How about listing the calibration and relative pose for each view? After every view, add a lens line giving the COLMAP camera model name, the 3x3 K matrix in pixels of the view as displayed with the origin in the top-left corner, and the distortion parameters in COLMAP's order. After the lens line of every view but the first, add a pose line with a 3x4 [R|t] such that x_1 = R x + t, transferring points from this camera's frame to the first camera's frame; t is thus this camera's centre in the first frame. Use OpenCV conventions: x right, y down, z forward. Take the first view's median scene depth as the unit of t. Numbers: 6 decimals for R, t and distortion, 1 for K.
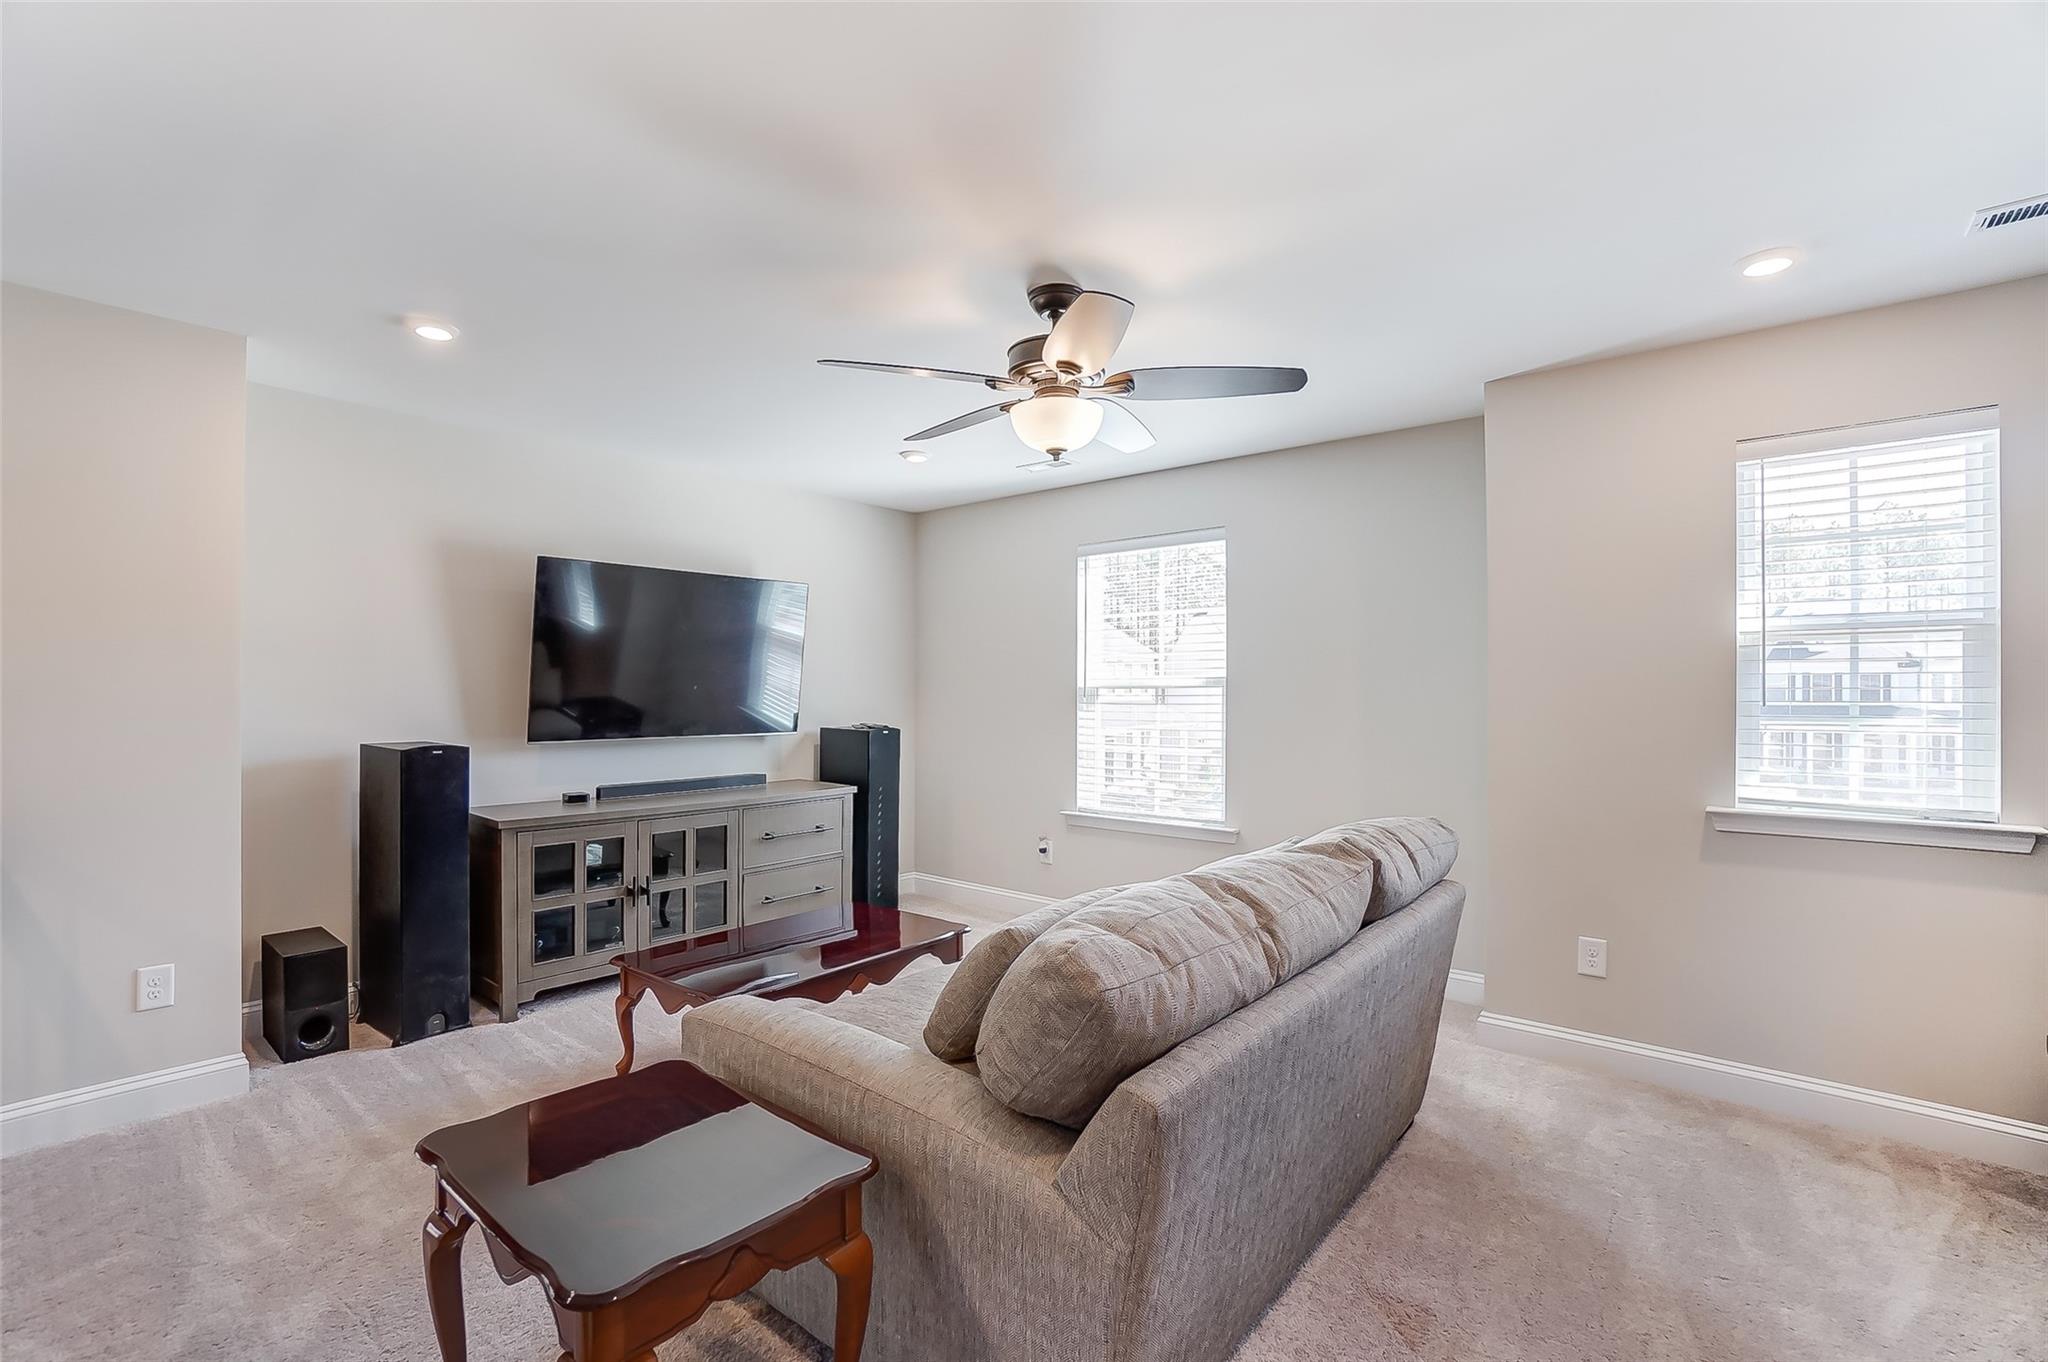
lens RADIAL K [[906.0, 0, 1007.7], [0, 906.0, 685.3], [0, 0, 1]] dist [-0.030956, 0.000144]
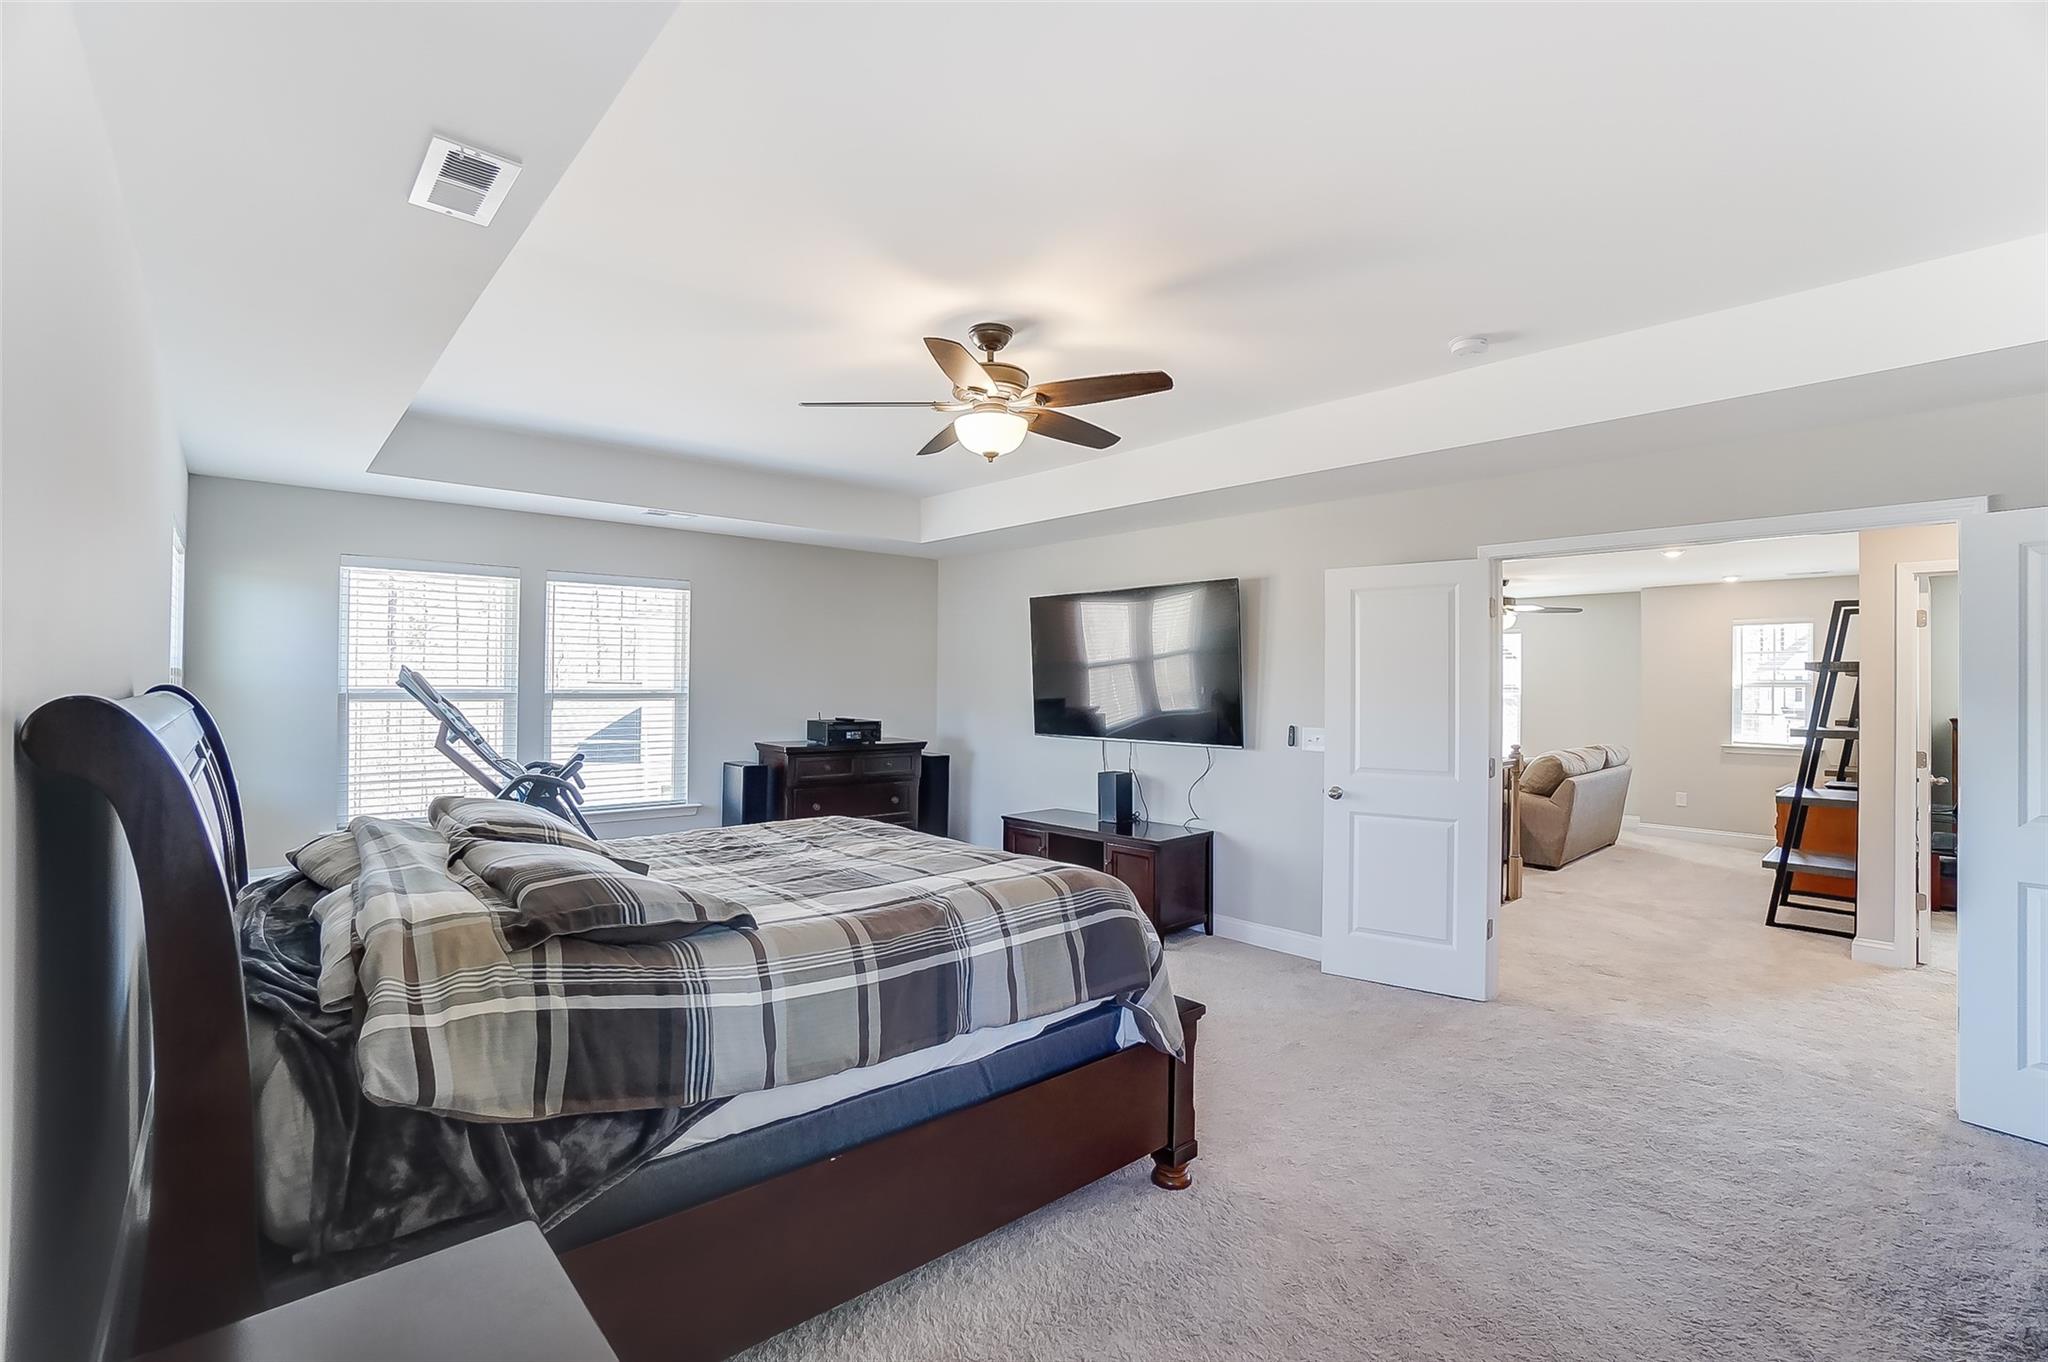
lens RADIAL K [[906.0, 0, 1007.7], [0, 906.0, 685.3], [0, 0, 1]] dist [-0.030956, 0.000144]
pose [[0.990616, 0.004010, -0.136615, -0.885014], [-0.003074, 0.999970, 0.007060, -0.054713], [0.136640, -0.006574, 0.990599, -1.719212]]
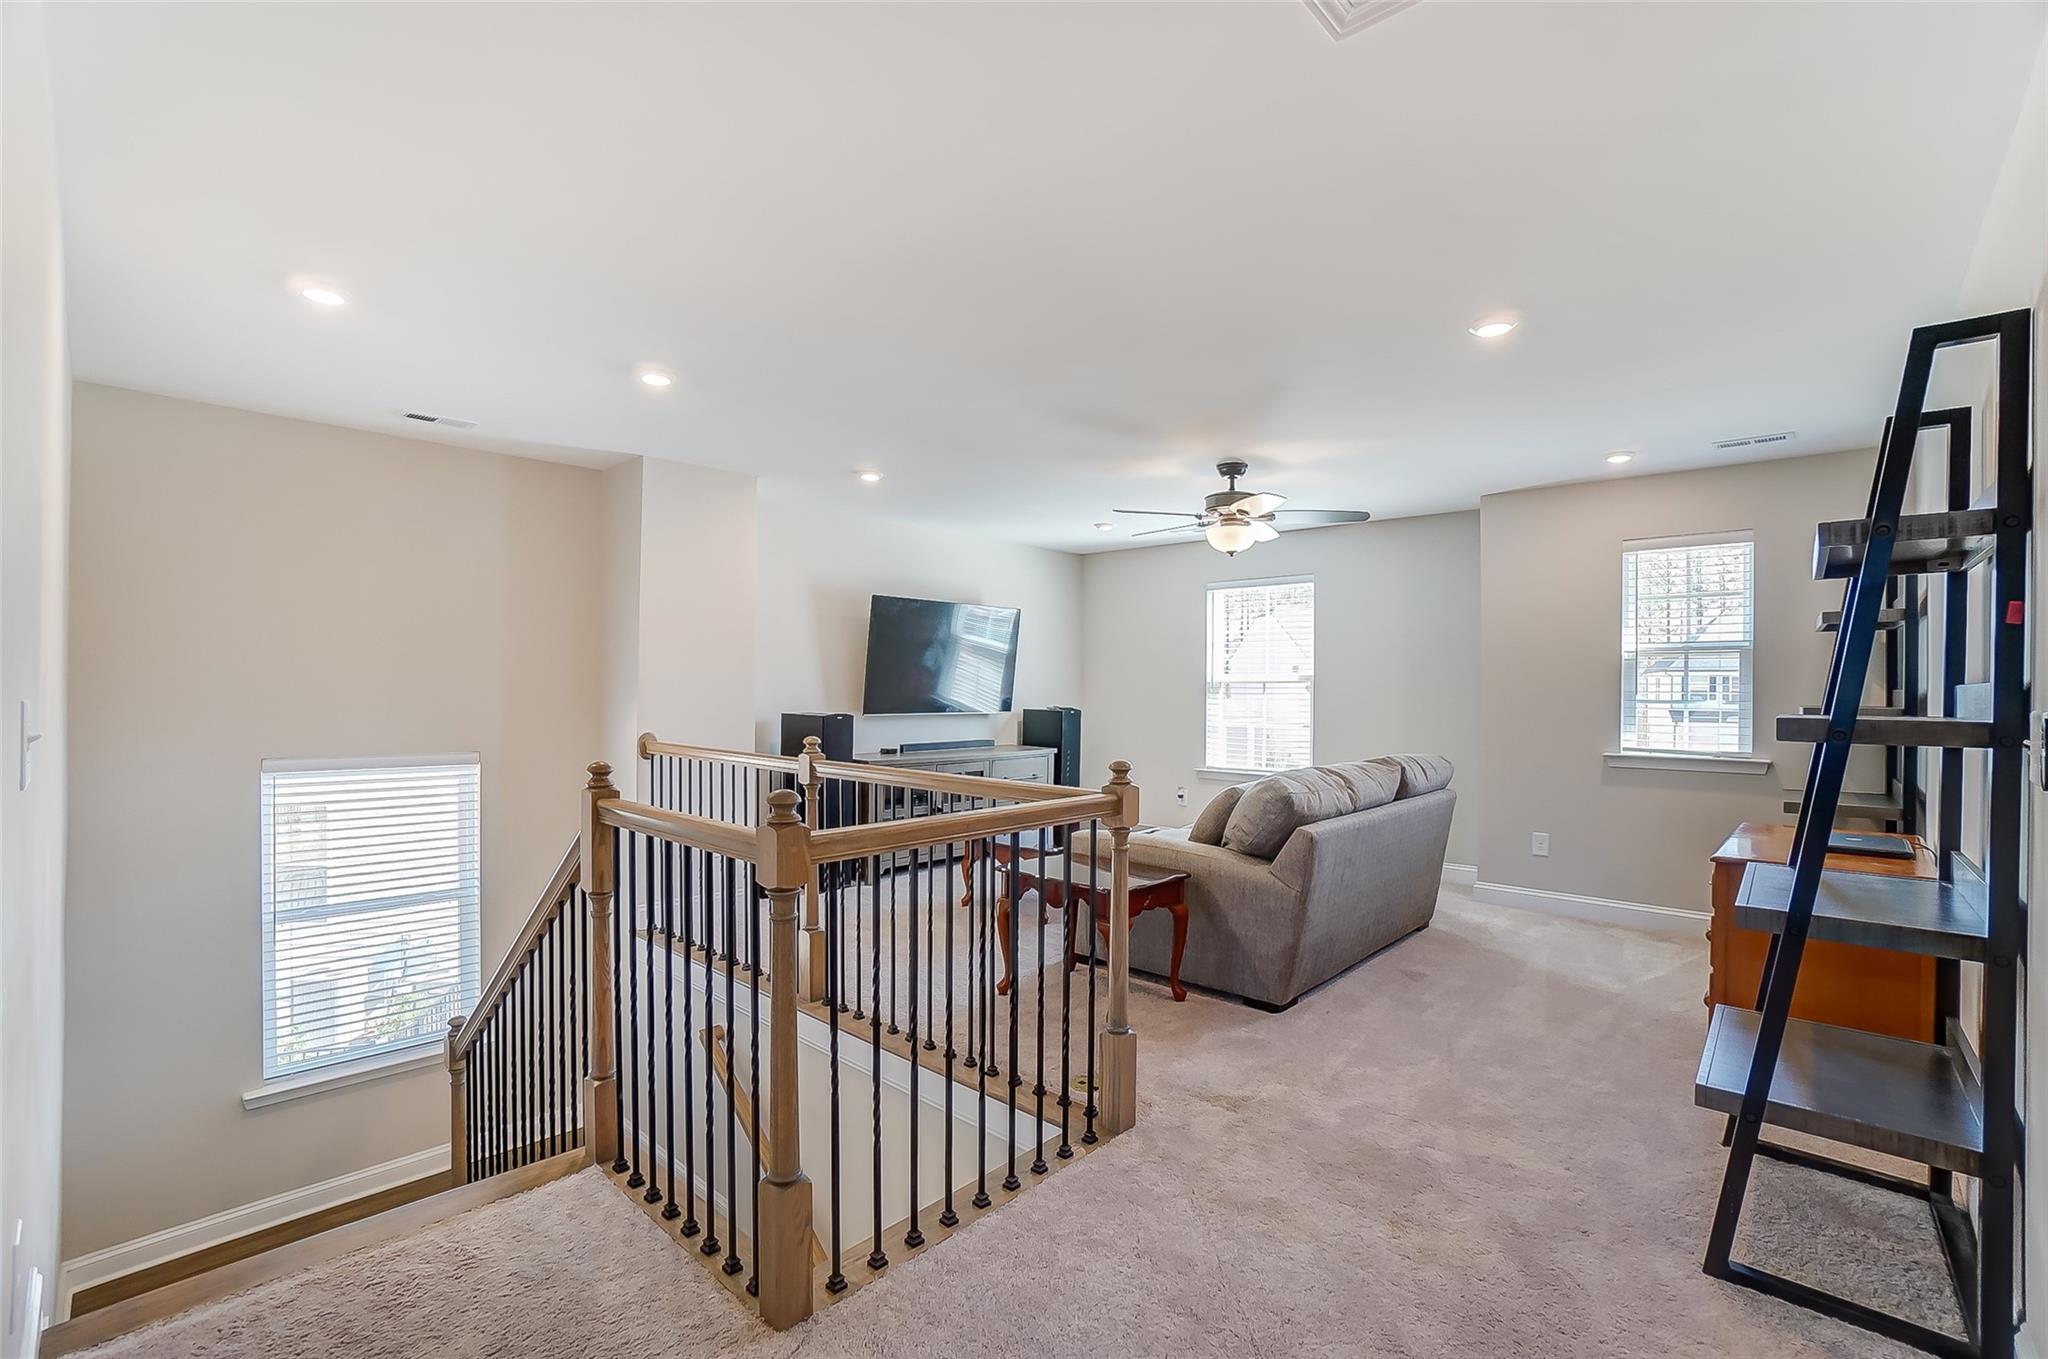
lens RADIAL K [[898.1, 0, 1030.0], [0, 898.1, 687.8], [0, 0, 1]] dist [-0.029447, 0.000004]
pose [[0.999086, 0.006879, -0.042179, -0.198286], [-0.006588, 0.999954, 0.007035, 0.004832], [0.042226, -0.006750, 0.999085, -0.598940]]
